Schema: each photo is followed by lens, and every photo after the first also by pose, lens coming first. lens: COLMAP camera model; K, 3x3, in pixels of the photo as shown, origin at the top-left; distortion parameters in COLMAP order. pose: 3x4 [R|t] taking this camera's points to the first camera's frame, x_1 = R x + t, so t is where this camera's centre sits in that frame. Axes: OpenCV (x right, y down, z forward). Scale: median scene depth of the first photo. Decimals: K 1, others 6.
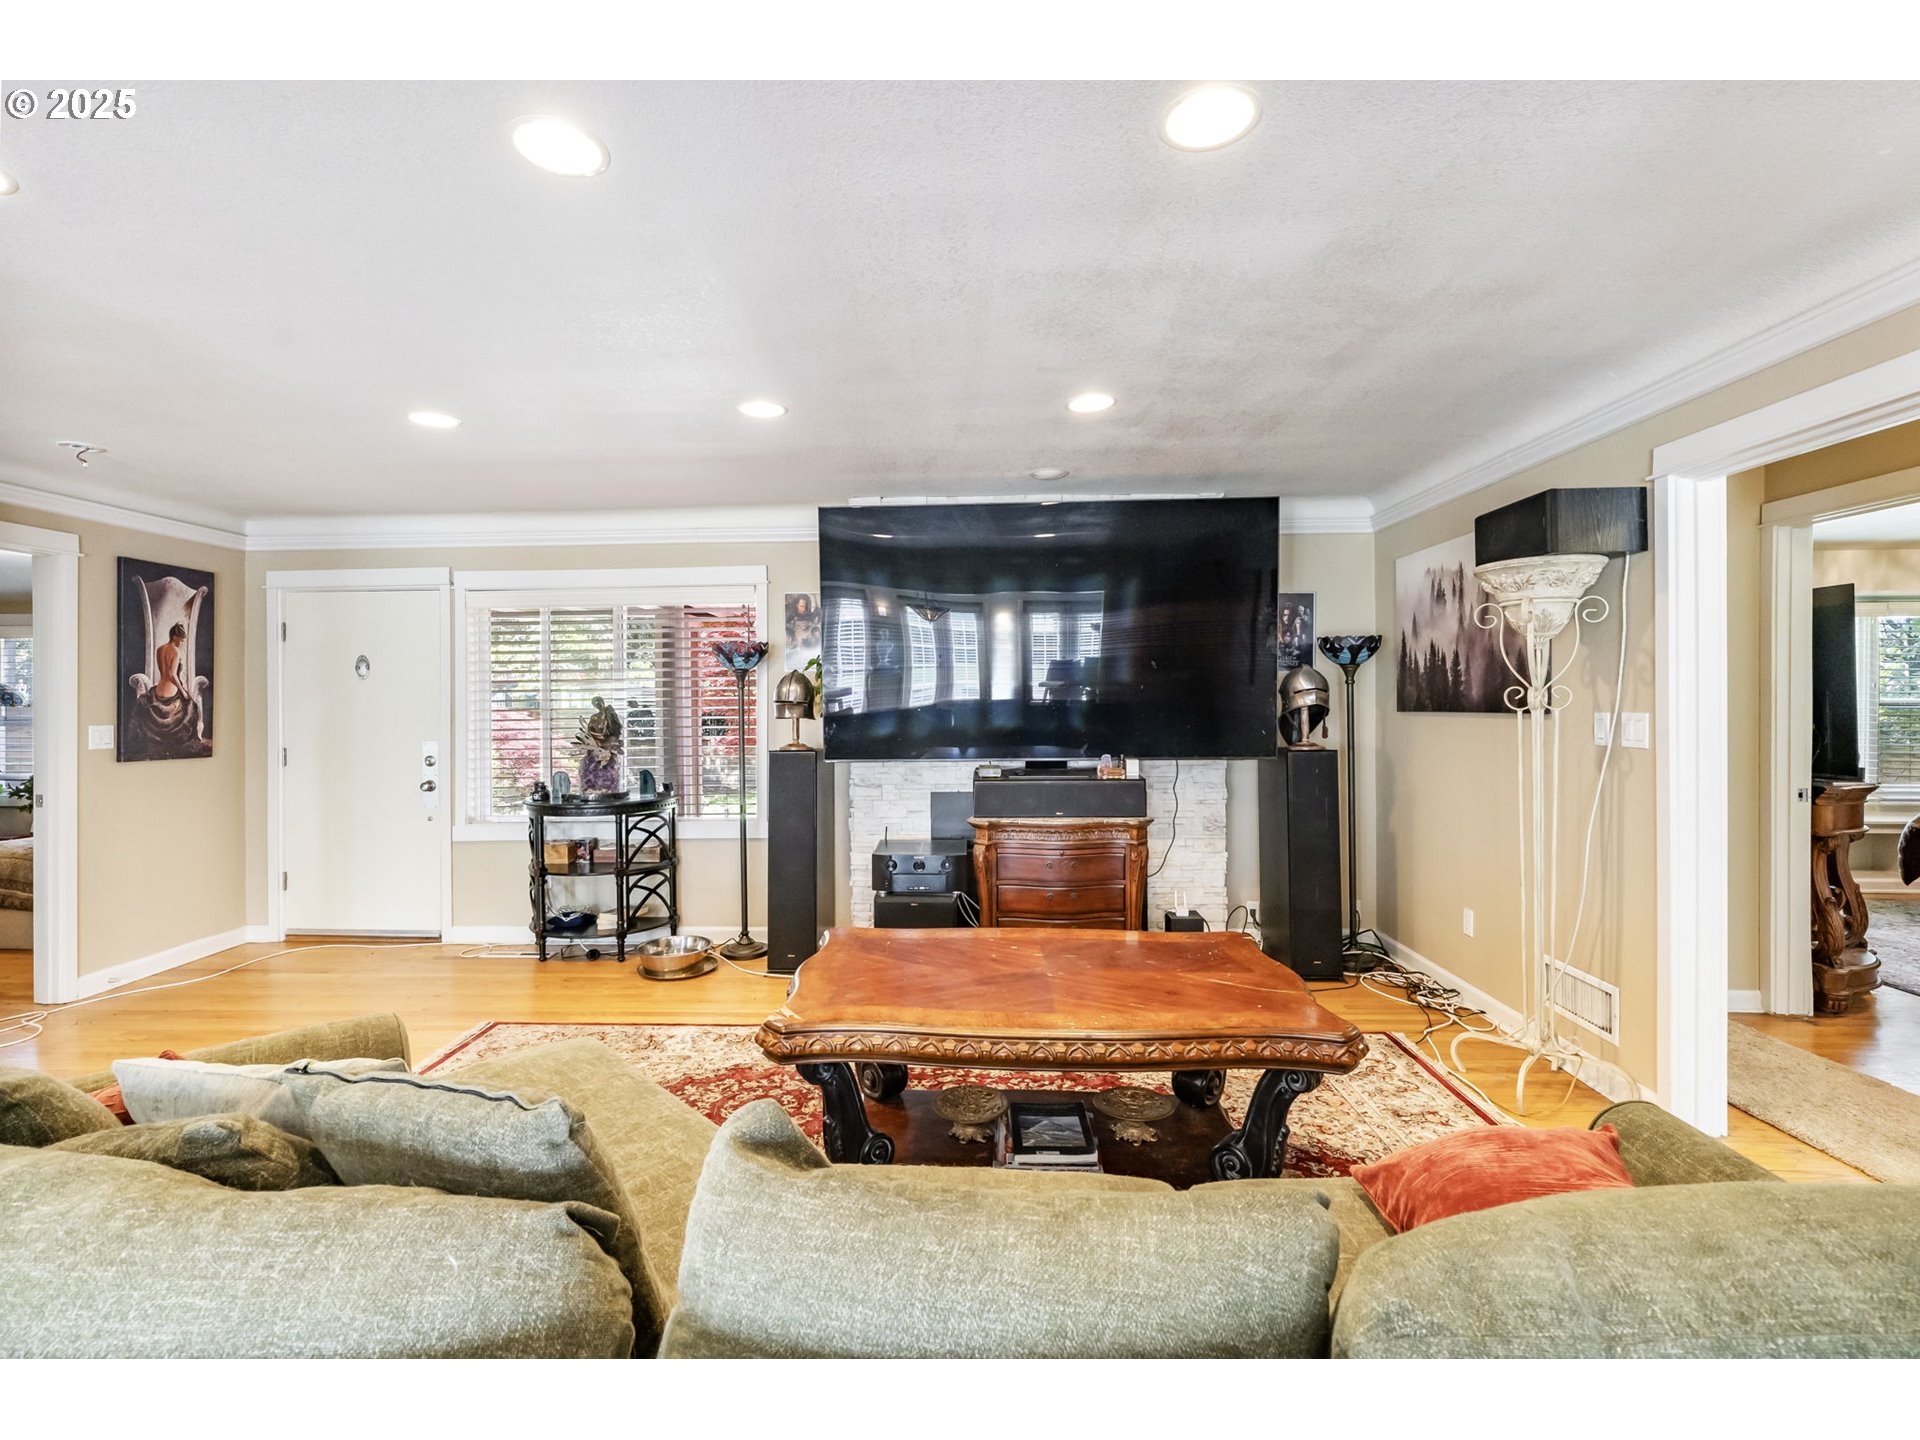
lens RADIAL K [[865.3, 0, 949.1], [0, 865.3, 699.2], [0, 0, 1]] dist [-0.009432, 0.002548]
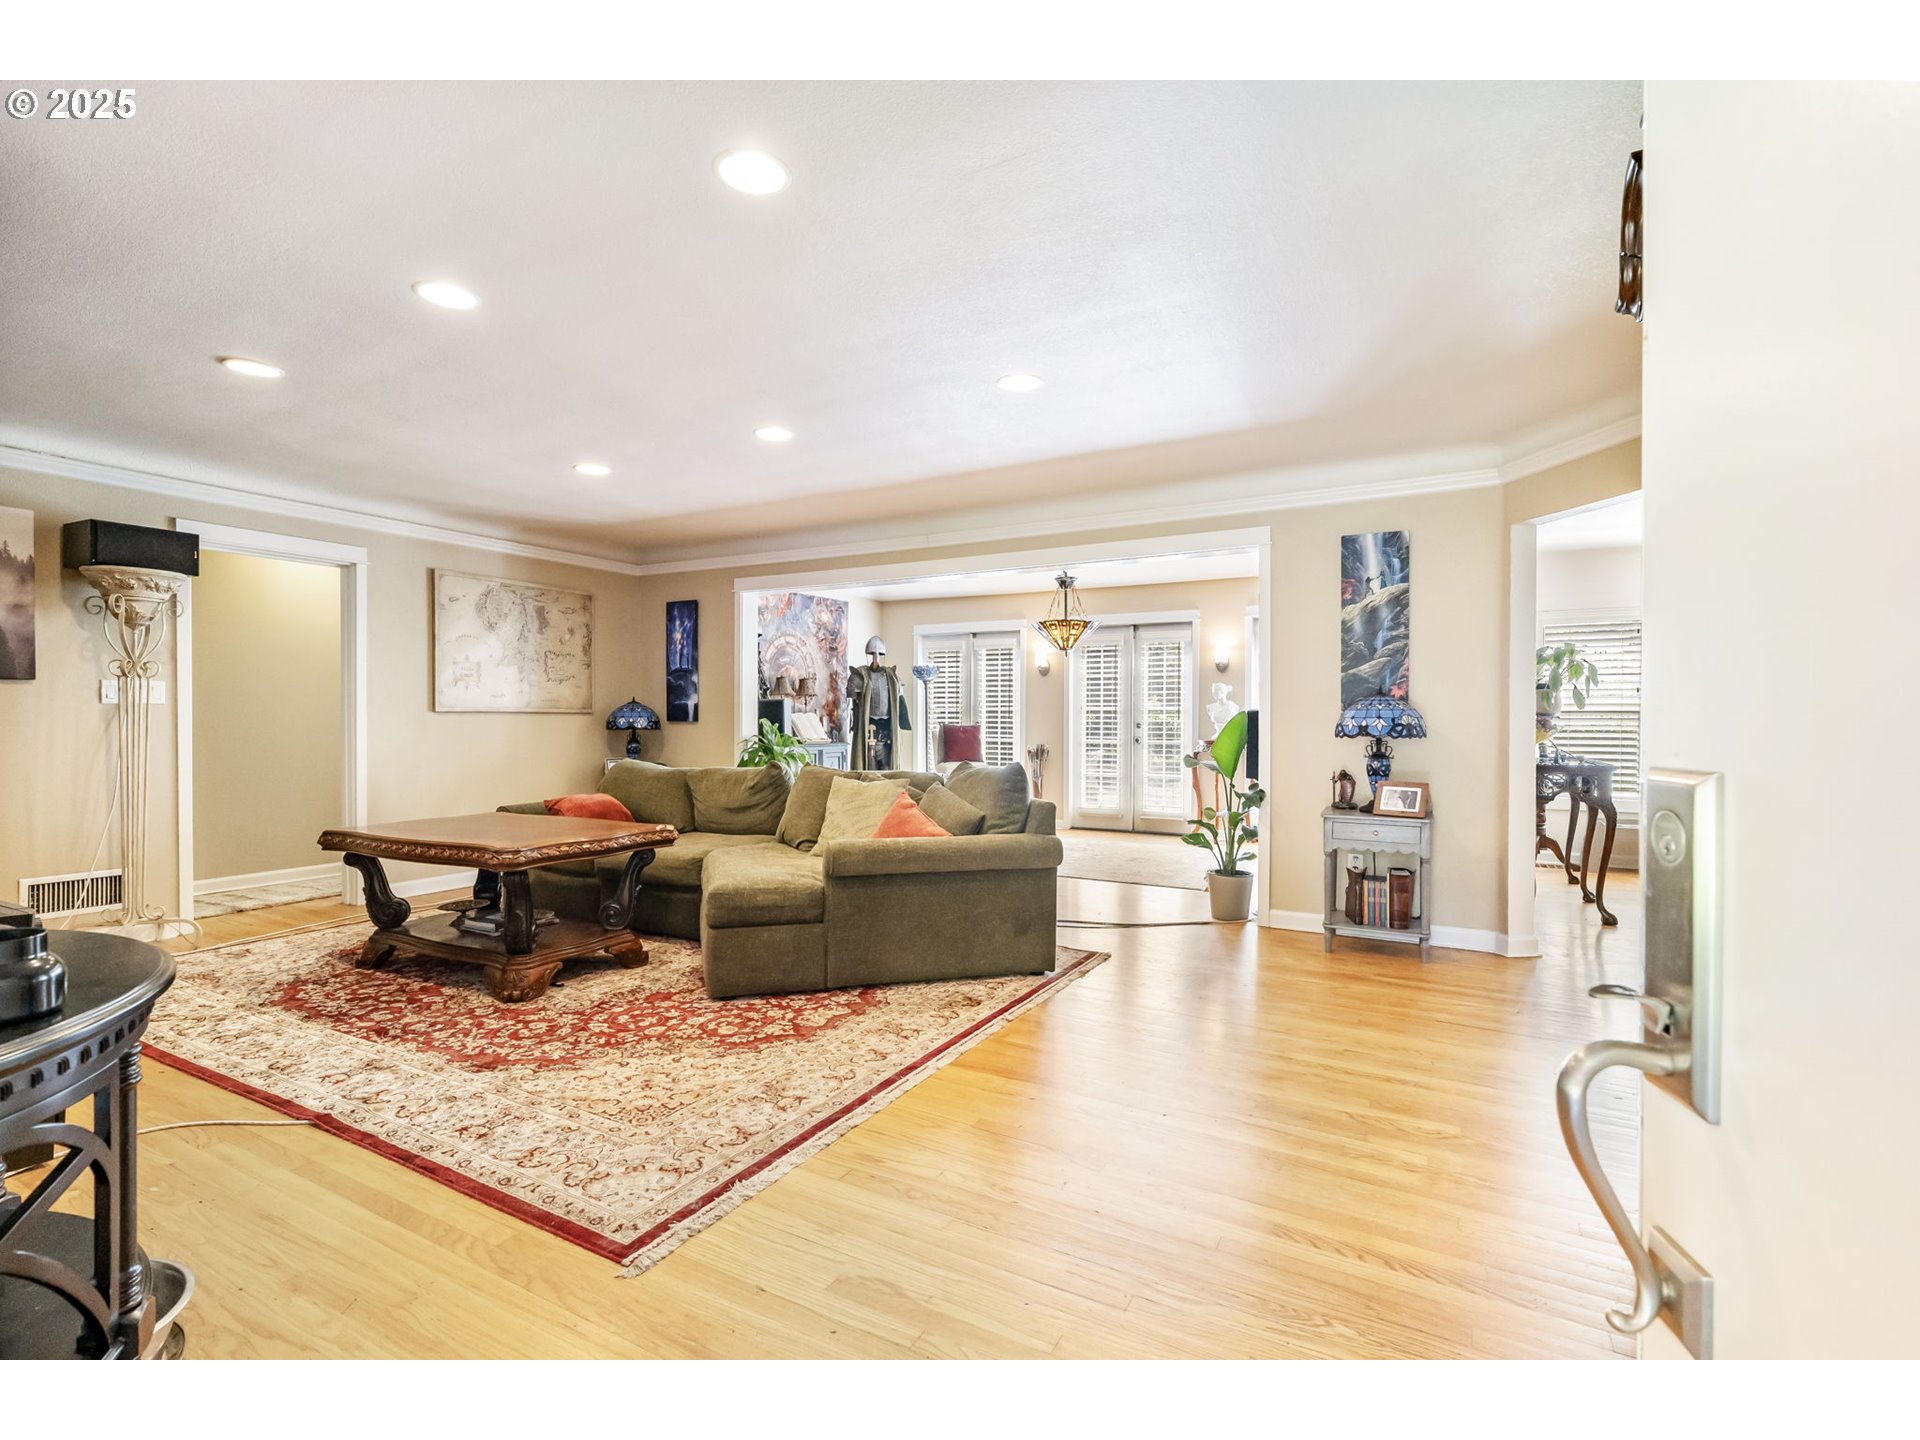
lens RADIAL K [[865.3, 0, 962.9], [0, 865.3, 704.7], [0, 0, 1]] dist [-0.009432, 0.002548]
pose [[-0.893098, 0.013150, 0.449670, -0.727206], [0.006205, 0.999838, -0.016915, 0.057684], [-0.449819, -0.012317, -0.893035, 1.037670]]
